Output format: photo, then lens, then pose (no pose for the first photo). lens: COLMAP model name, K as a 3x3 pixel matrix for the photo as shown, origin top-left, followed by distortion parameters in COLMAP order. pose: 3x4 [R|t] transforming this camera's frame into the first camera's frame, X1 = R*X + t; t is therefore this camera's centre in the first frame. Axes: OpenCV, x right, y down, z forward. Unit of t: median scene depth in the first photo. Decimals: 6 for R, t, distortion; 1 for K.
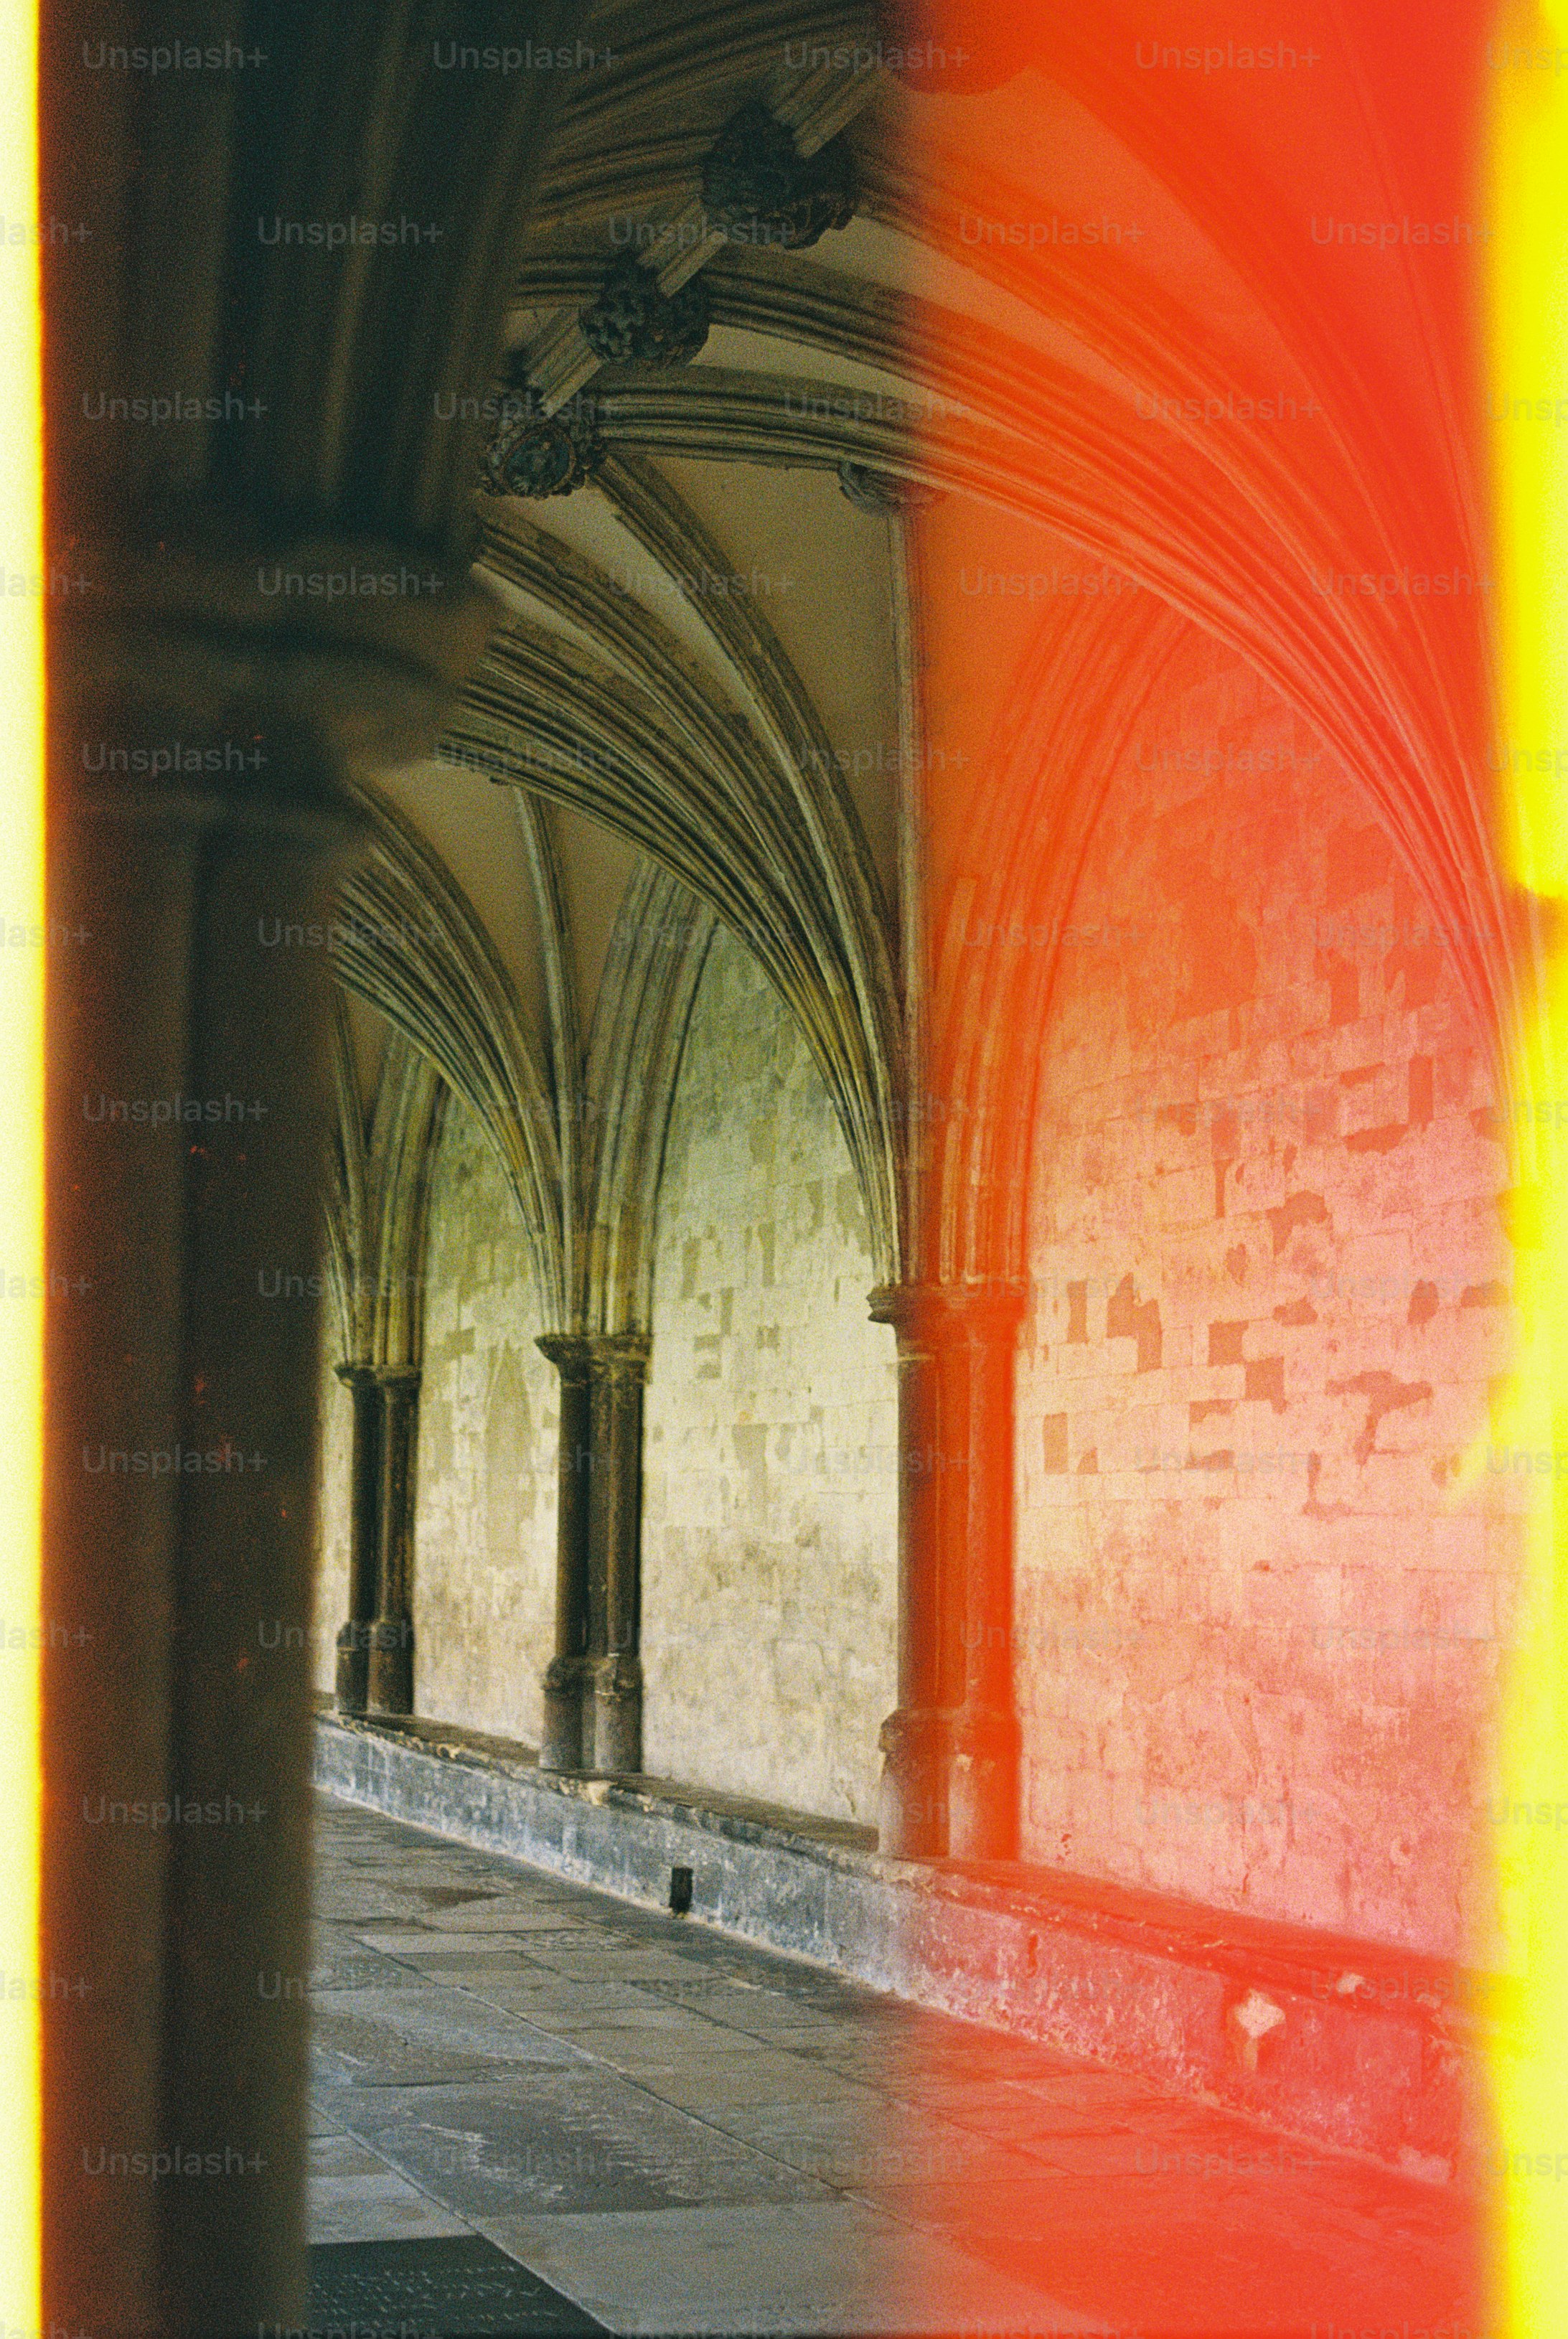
lens RADIAL K [[3661.9, 0, 783.6], [0, 3661.9, 1171.9], [0, 0, 1]] dist [-0.128005, 0.000000]
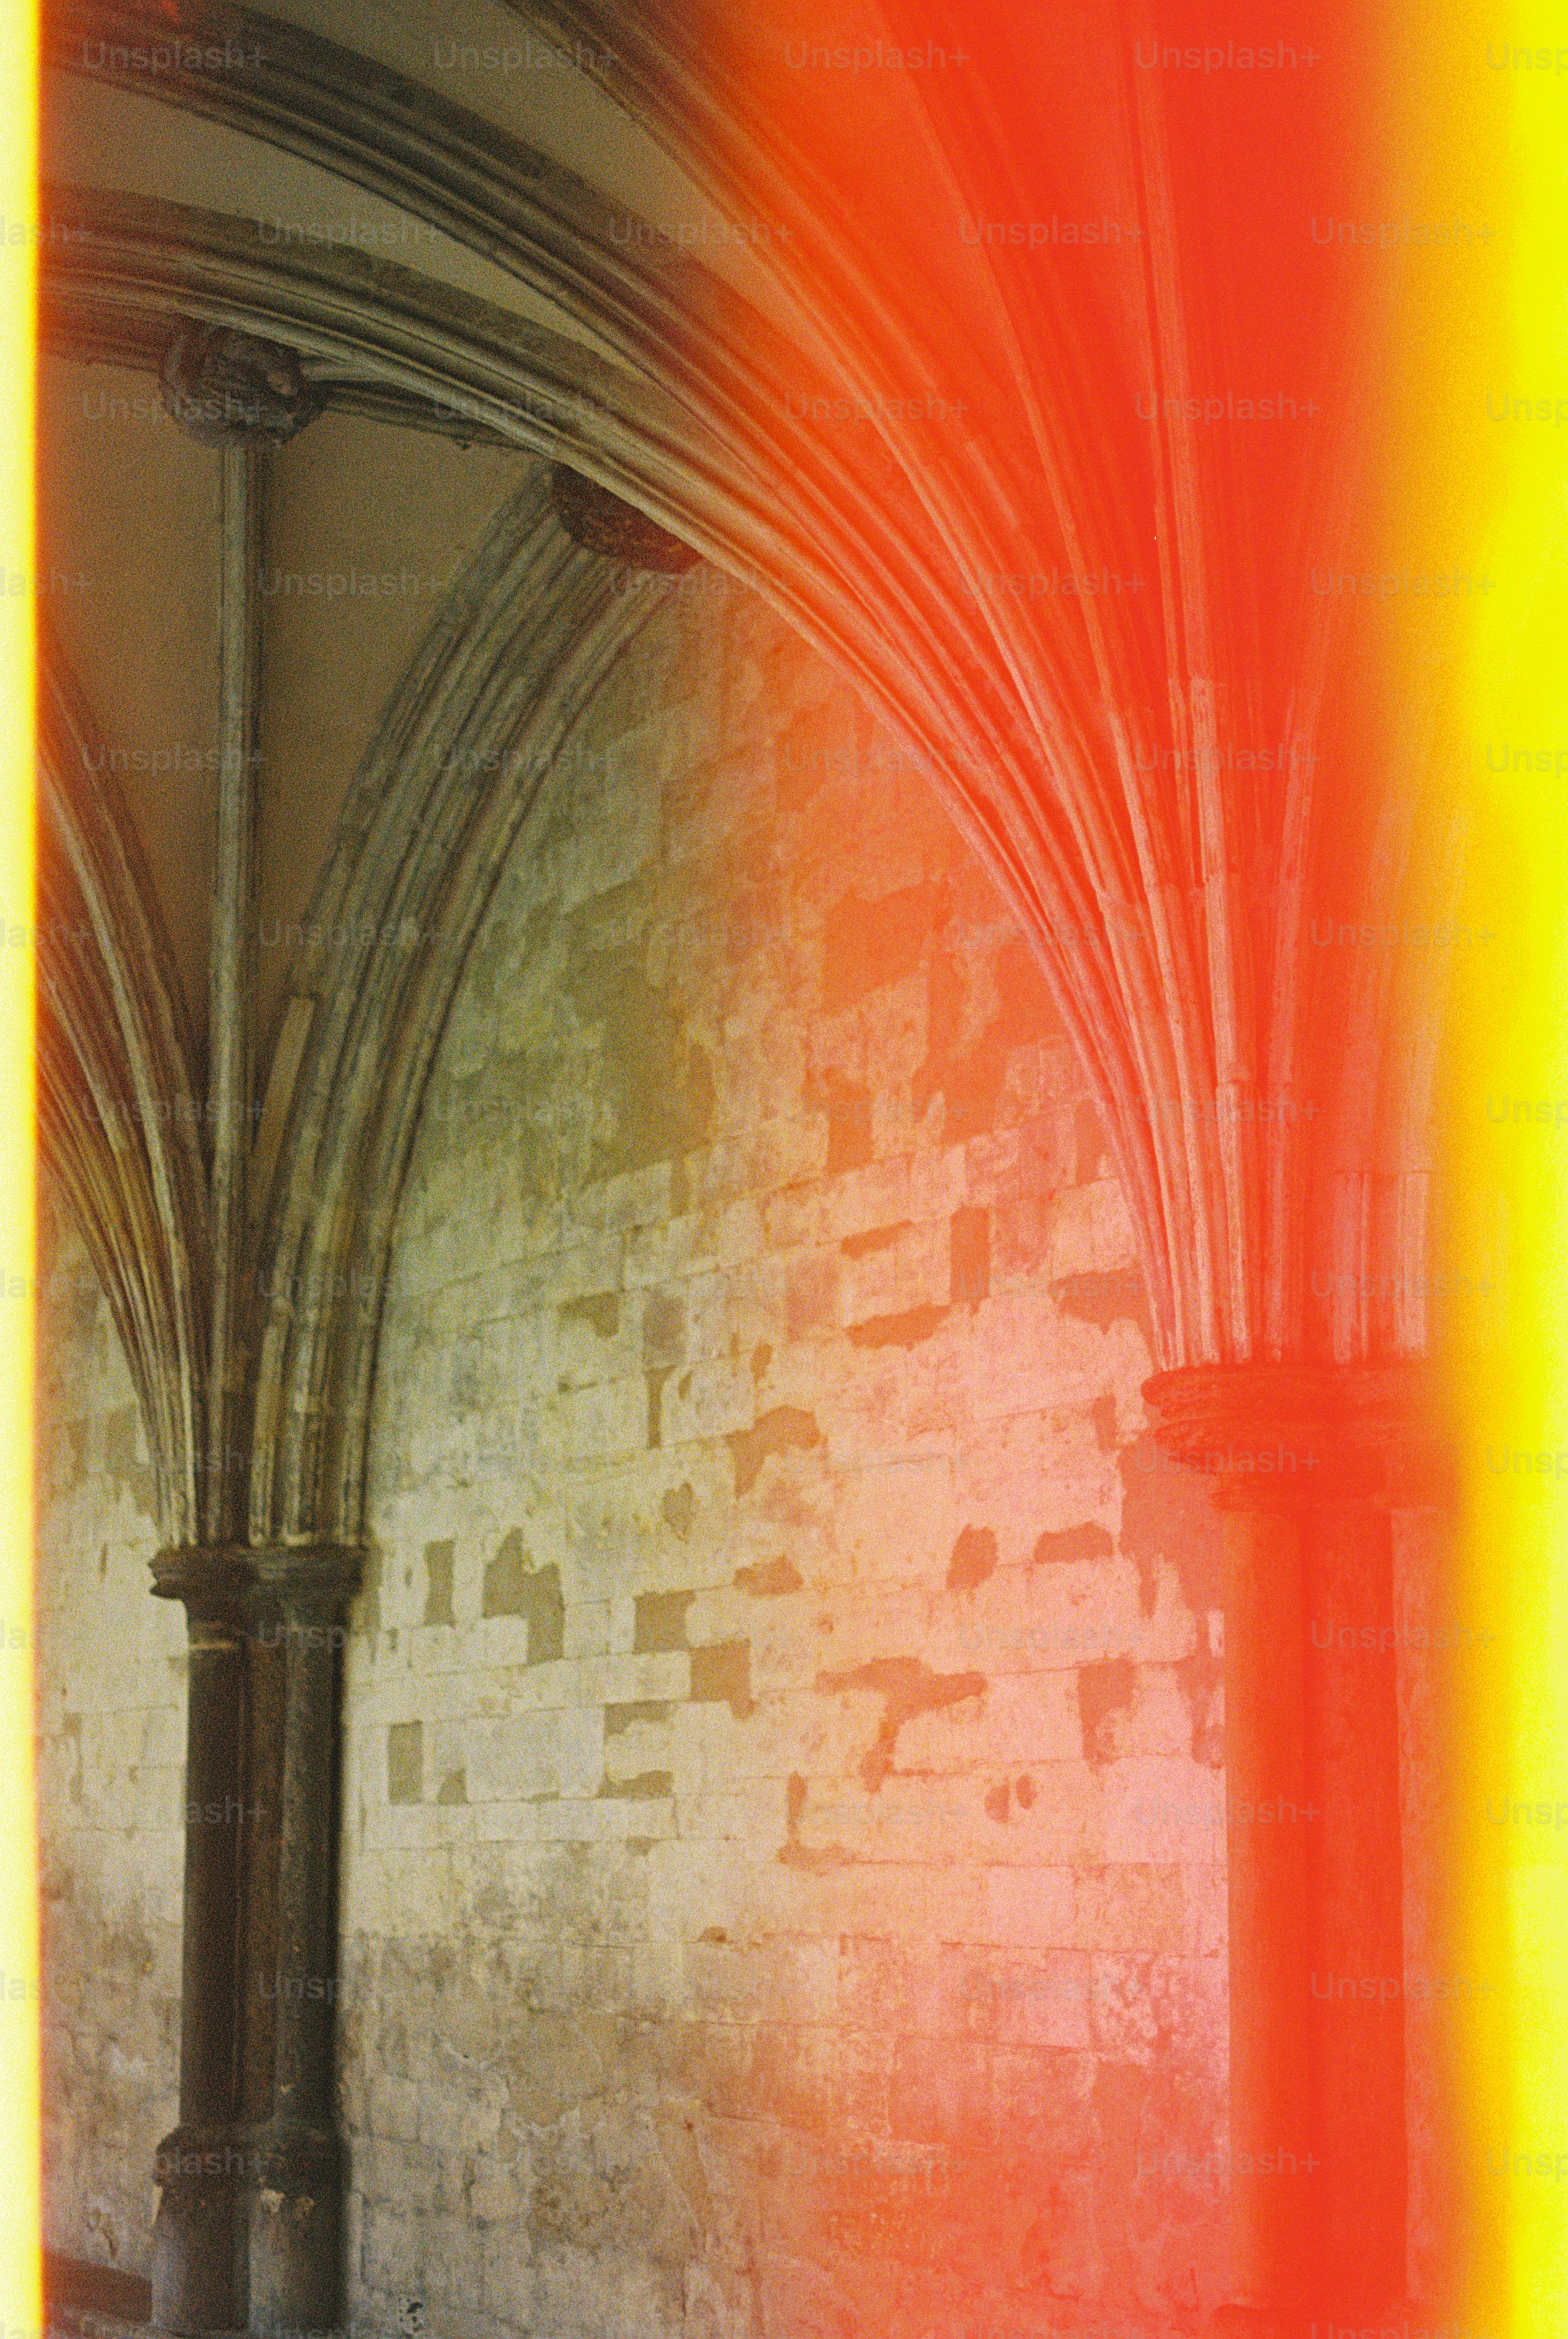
lens RADIAL K [[3661.9, 0, 780.5], [0, 3661.9, 1165.6], [0, 0, 1]] dist [-0.128005, 0.000000]
pose [[0.978972, 0.032856, 0.201331, -0.003449], [-0.014333, 0.995584, -0.092778, 0.022722], [-0.203490, 0.087941, 0.975120, 0.272339]]
